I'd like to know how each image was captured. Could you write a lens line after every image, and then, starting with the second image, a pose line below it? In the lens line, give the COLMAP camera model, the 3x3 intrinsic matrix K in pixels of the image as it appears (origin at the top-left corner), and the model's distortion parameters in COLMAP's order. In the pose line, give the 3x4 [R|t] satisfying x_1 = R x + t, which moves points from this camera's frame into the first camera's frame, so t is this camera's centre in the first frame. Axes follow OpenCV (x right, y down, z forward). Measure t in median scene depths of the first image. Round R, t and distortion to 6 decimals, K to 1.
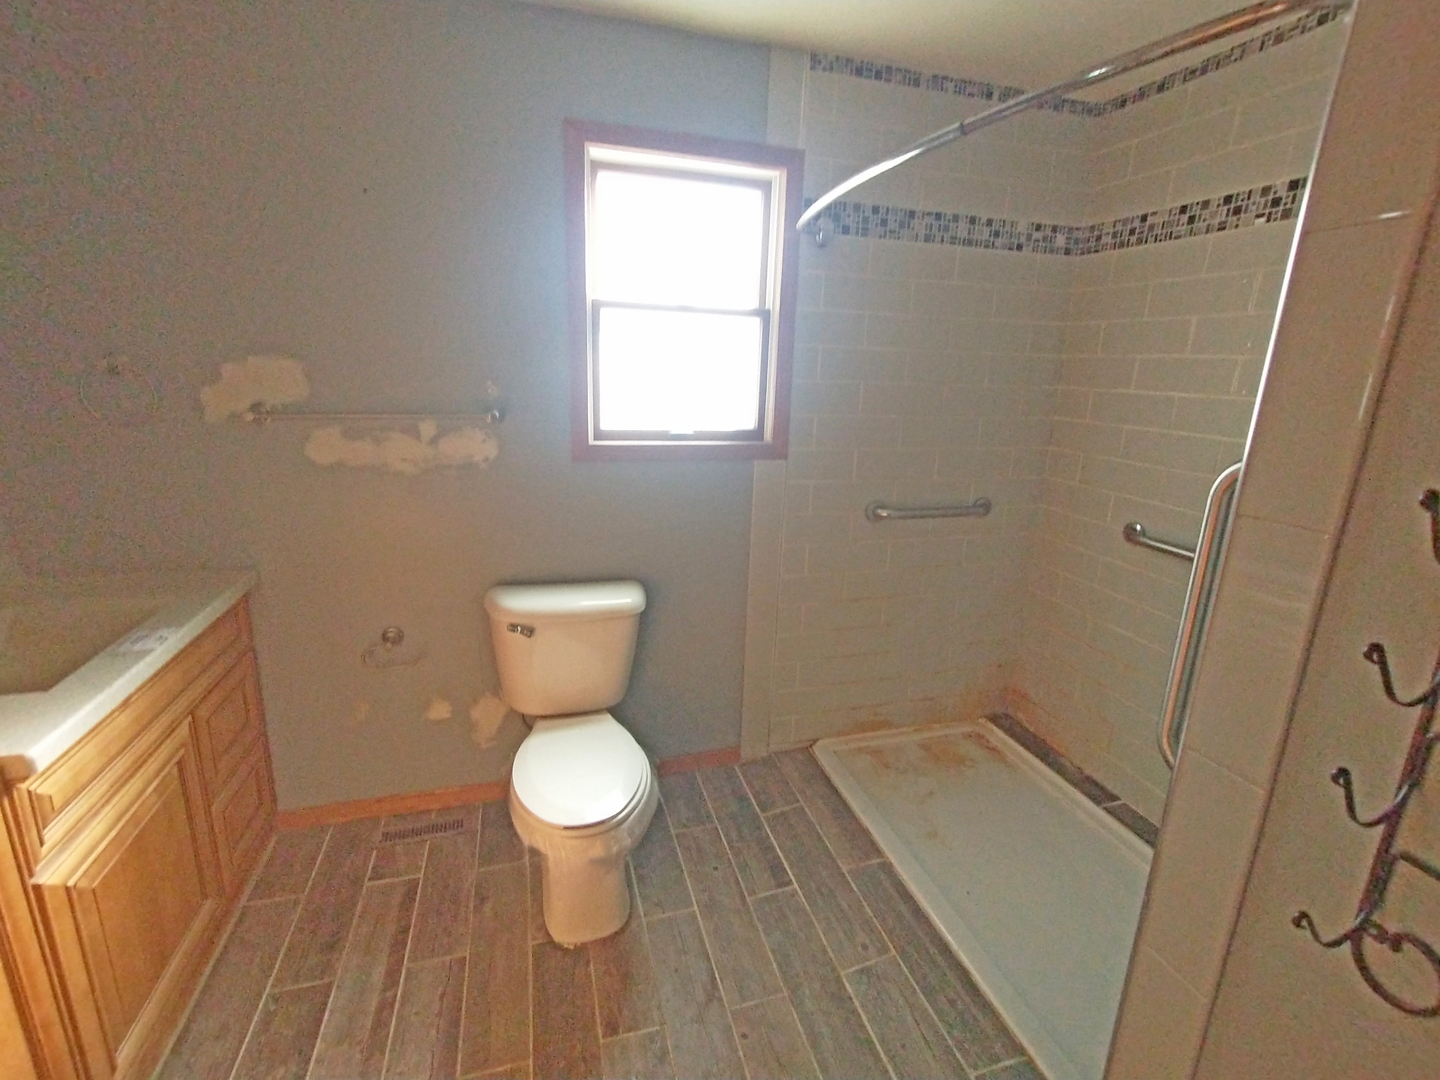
lens RADIAL K [[650.4, 0, 715.4], [0, 650.4, 526.1], [0, 0, 1]] dist [-0.001011, 0.000439]
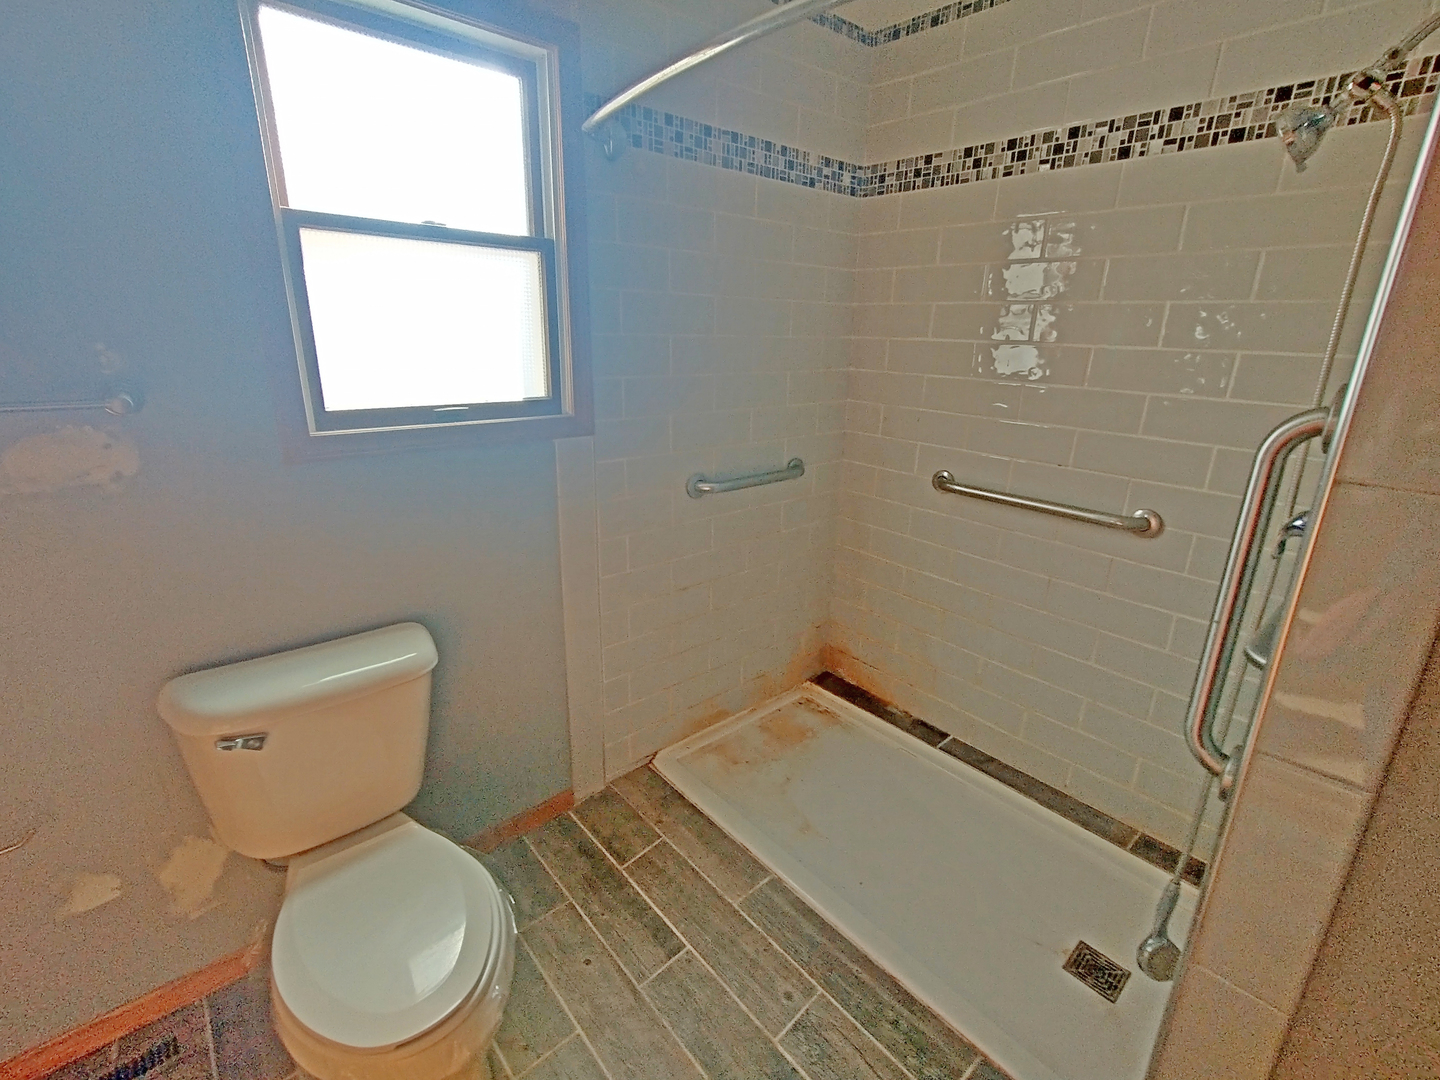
lens RADIAL K [[650.4, 0, 715.4], [0, 650.4, 526.1], [0, 0, 1]] dist [-0.001011, 0.000439]
pose [[0.904326, -0.136052, 0.404578, -0.098640], [0.109810, 0.990094, 0.087498, -0.047218], [-0.412475, -0.034700, 0.910308, 0.216958]]
